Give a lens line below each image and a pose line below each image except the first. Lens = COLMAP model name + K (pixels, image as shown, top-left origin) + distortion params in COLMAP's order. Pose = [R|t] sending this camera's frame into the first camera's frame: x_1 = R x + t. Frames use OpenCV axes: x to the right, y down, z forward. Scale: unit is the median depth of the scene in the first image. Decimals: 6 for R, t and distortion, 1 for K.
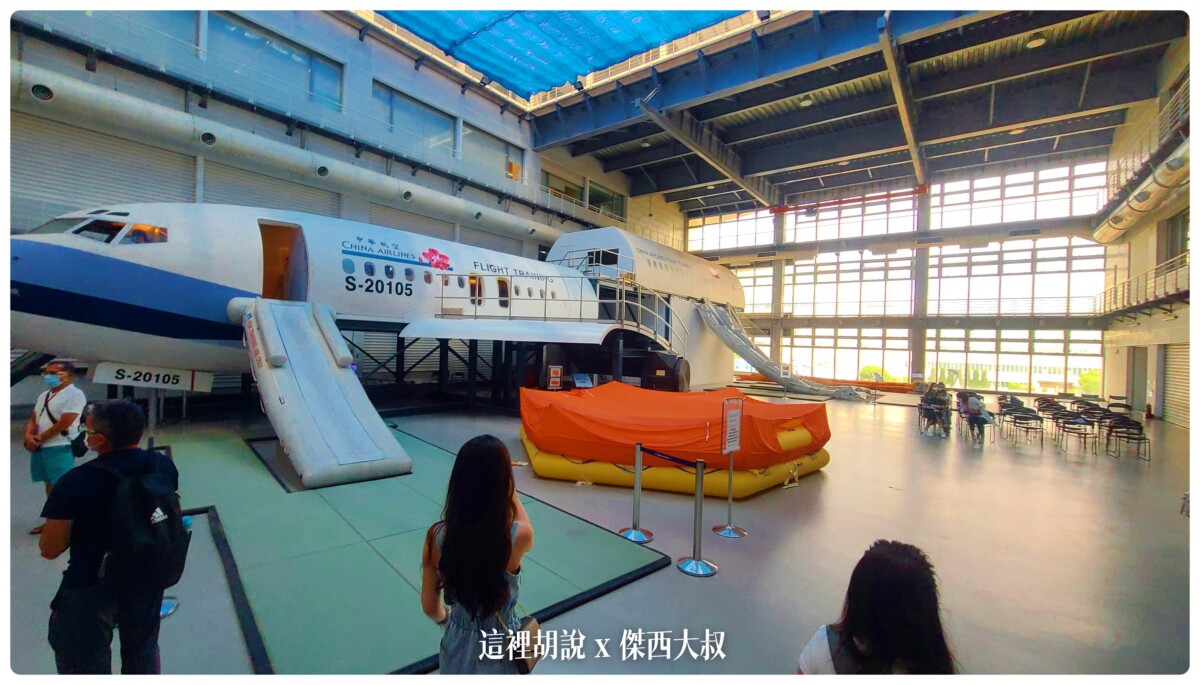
lens RADIAL K [[488.6, 0, 580.8], [0, 488.6, 347.6], [0, 0, 1]] dist [0.007441, 0.000036]
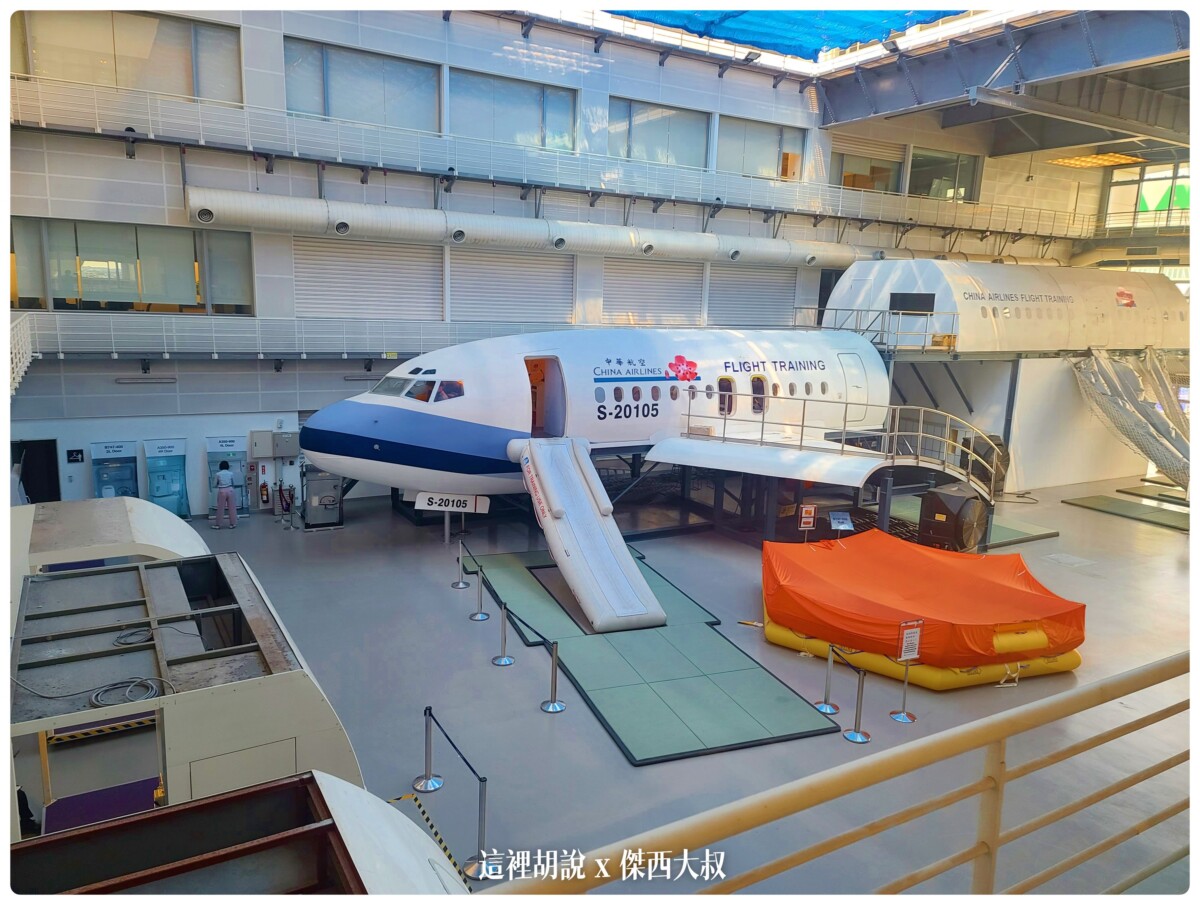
lens RADIAL K [[861.1, 0, 600.0], [0, 861.1, 452.5], [0, 0, 1]] dist [0.076973, -0.002481]
pose [[0.934546, 0.061113, -0.350554, 0.126731], [-0.004476, 0.987083, 0.160149, -0.277309], [0.355813, -0.148098, 0.922748, -0.538519]]
